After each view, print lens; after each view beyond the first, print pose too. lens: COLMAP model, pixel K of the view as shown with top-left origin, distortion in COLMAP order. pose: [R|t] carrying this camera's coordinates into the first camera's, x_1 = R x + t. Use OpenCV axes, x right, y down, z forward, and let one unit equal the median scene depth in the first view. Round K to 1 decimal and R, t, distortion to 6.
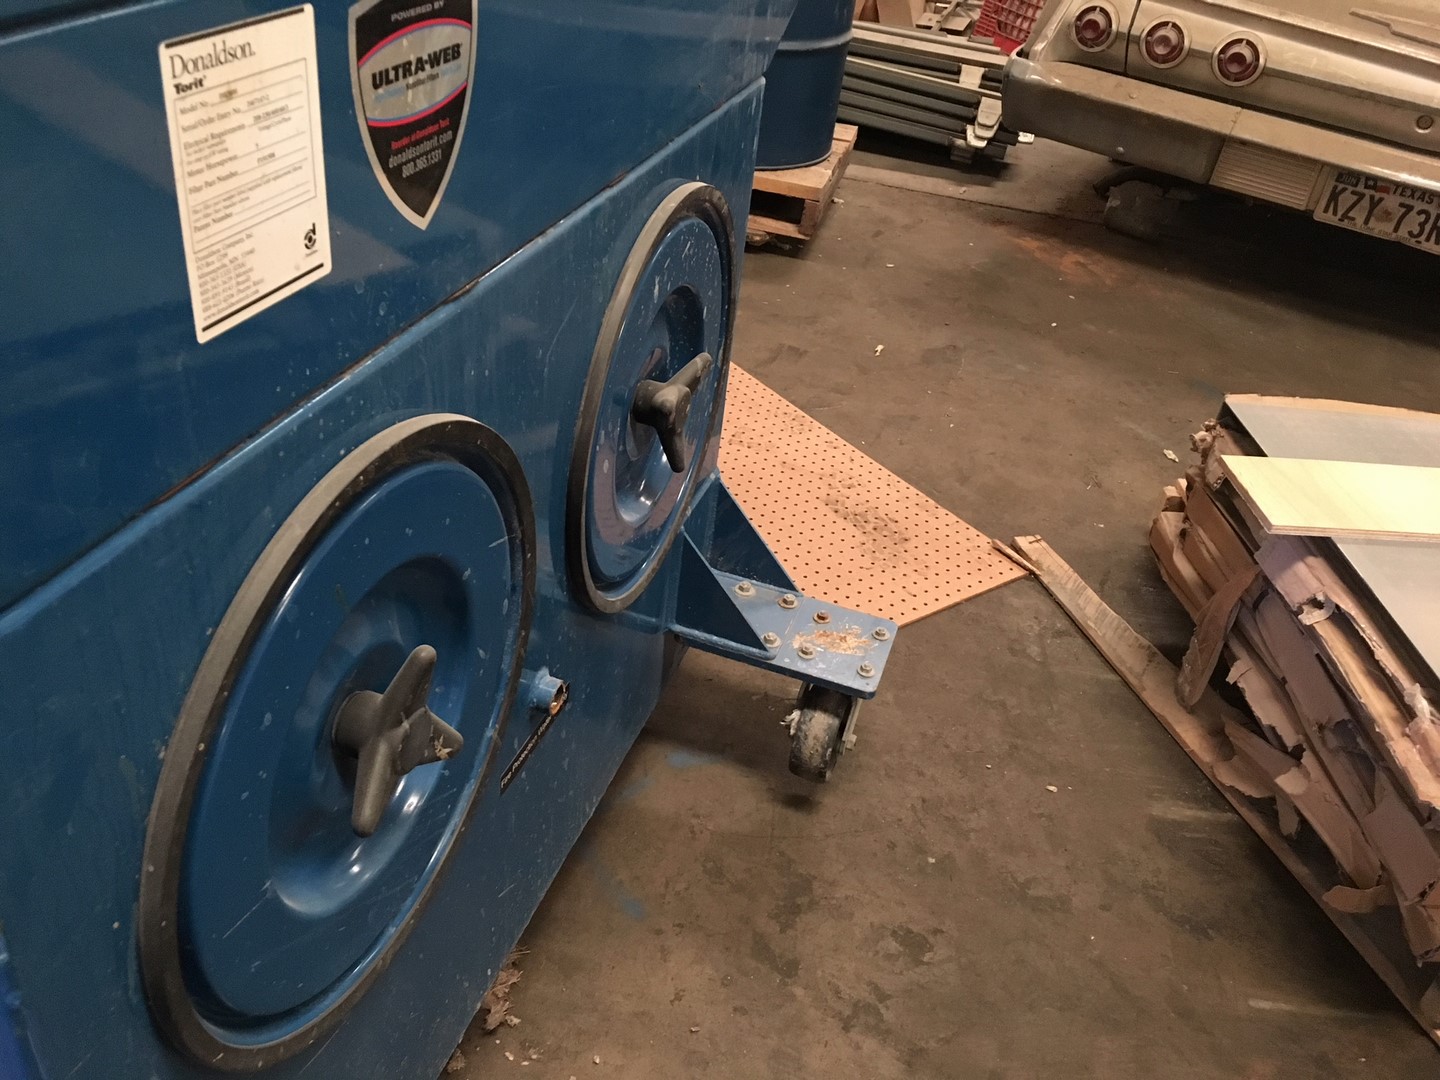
lens RADIAL K [[1226.0, 0, 720.0], [0, 1226.0, 540.0], [0, 0, 1]] dist [0.083084, -0.125643]
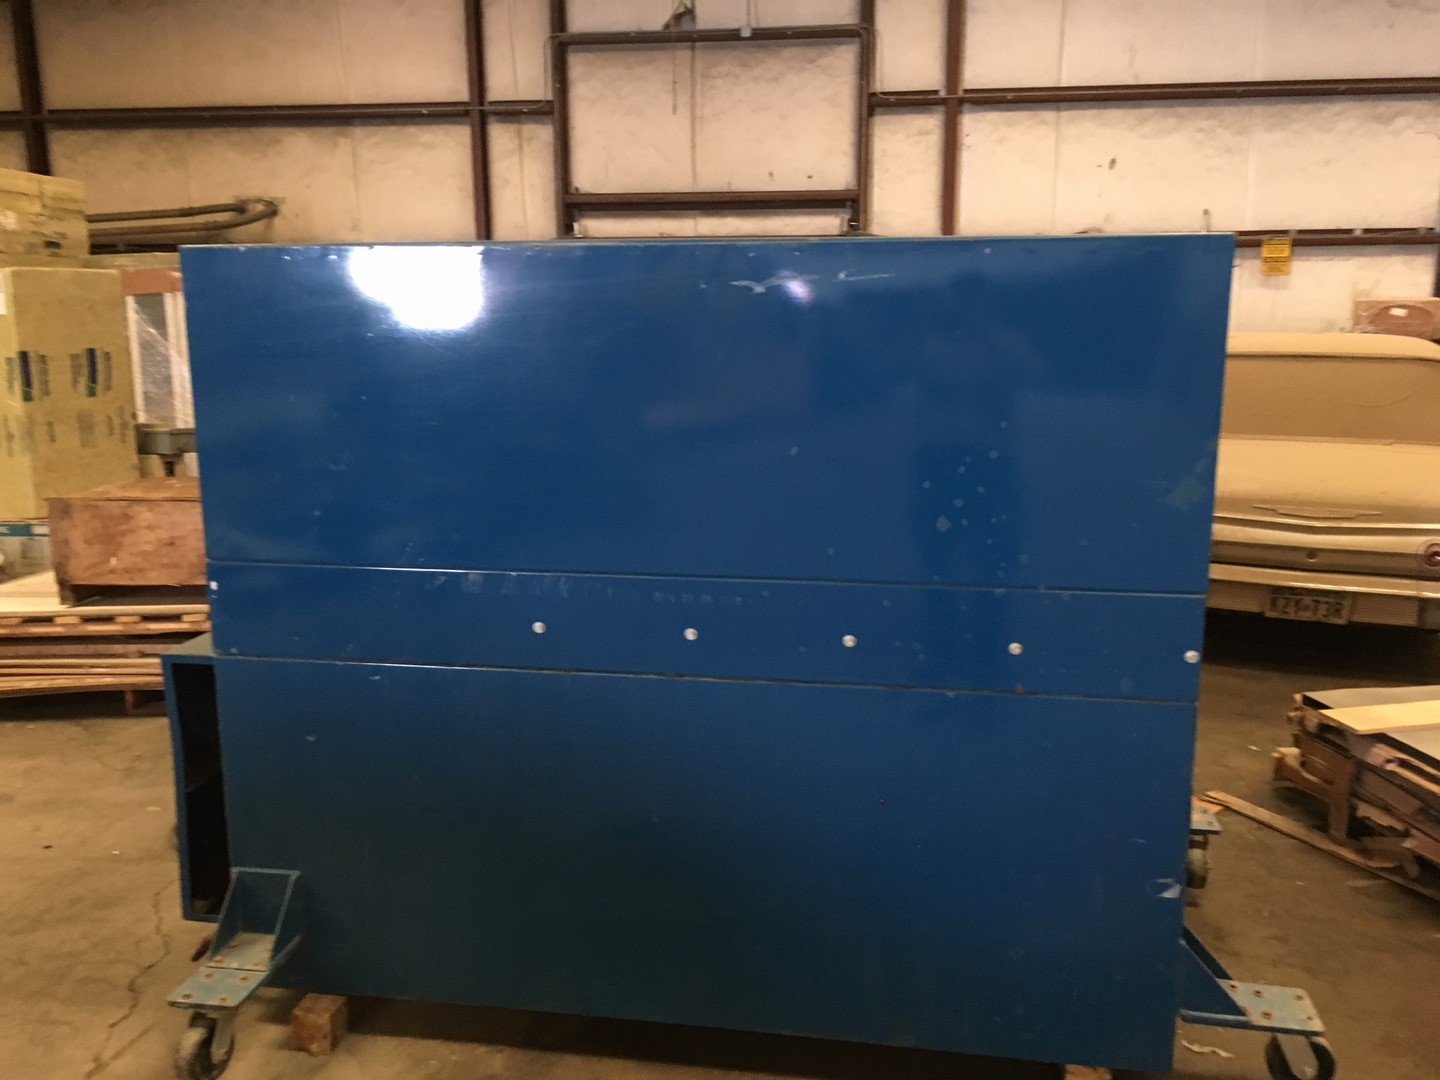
lens RADIAL K [[1226.0, 0, 720.0], [0, 1226.0, 540.0], [0, 0, 1]] dist [0.083084, -0.125643]
pose [[0.982549, -0.135186, 0.127761, -0.950612], [0.174151, 0.909875, -0.376562, 0.325770], [-0.065341, 0.392240, 0.917539, -1.149813]]
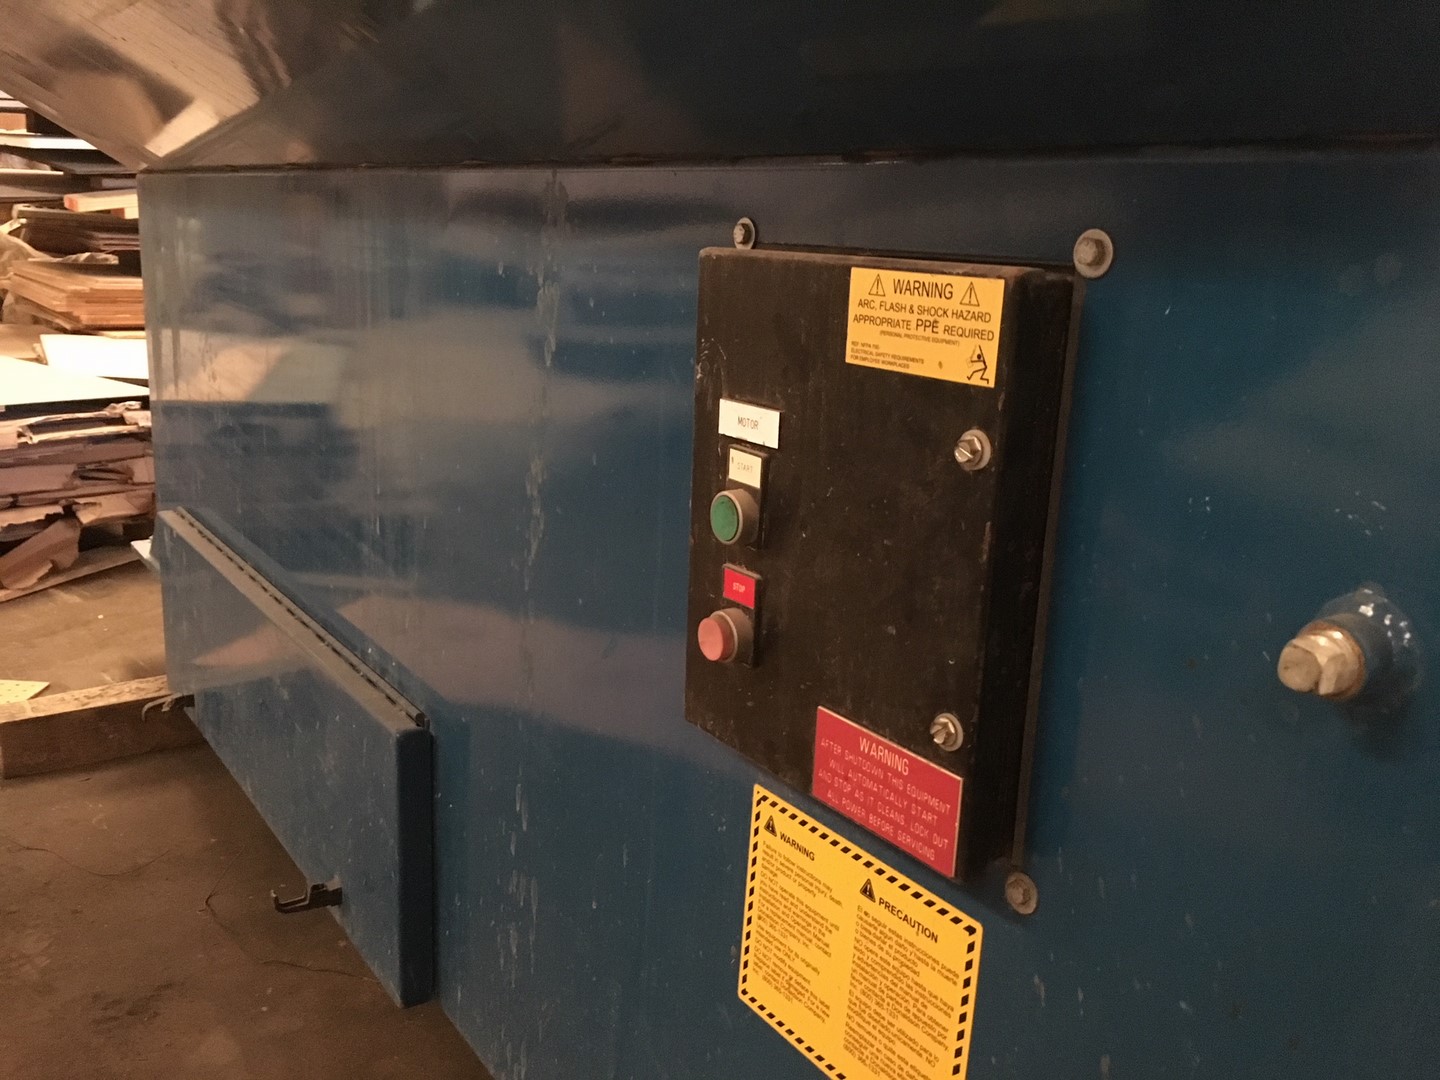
lens RADIAL K [[1226.0, 0, 720.0], [0, 1226.0, 540.0], [0, 0, 1]] dist [0.083084, -0.125643]
pose [[-0.793624, -0.282276, 0.538964, -1.221570], [0.228931, 0.682204, 0.694397, -0.807553], [-0.563695, 0.674476, -0.476792, 1.377301]]
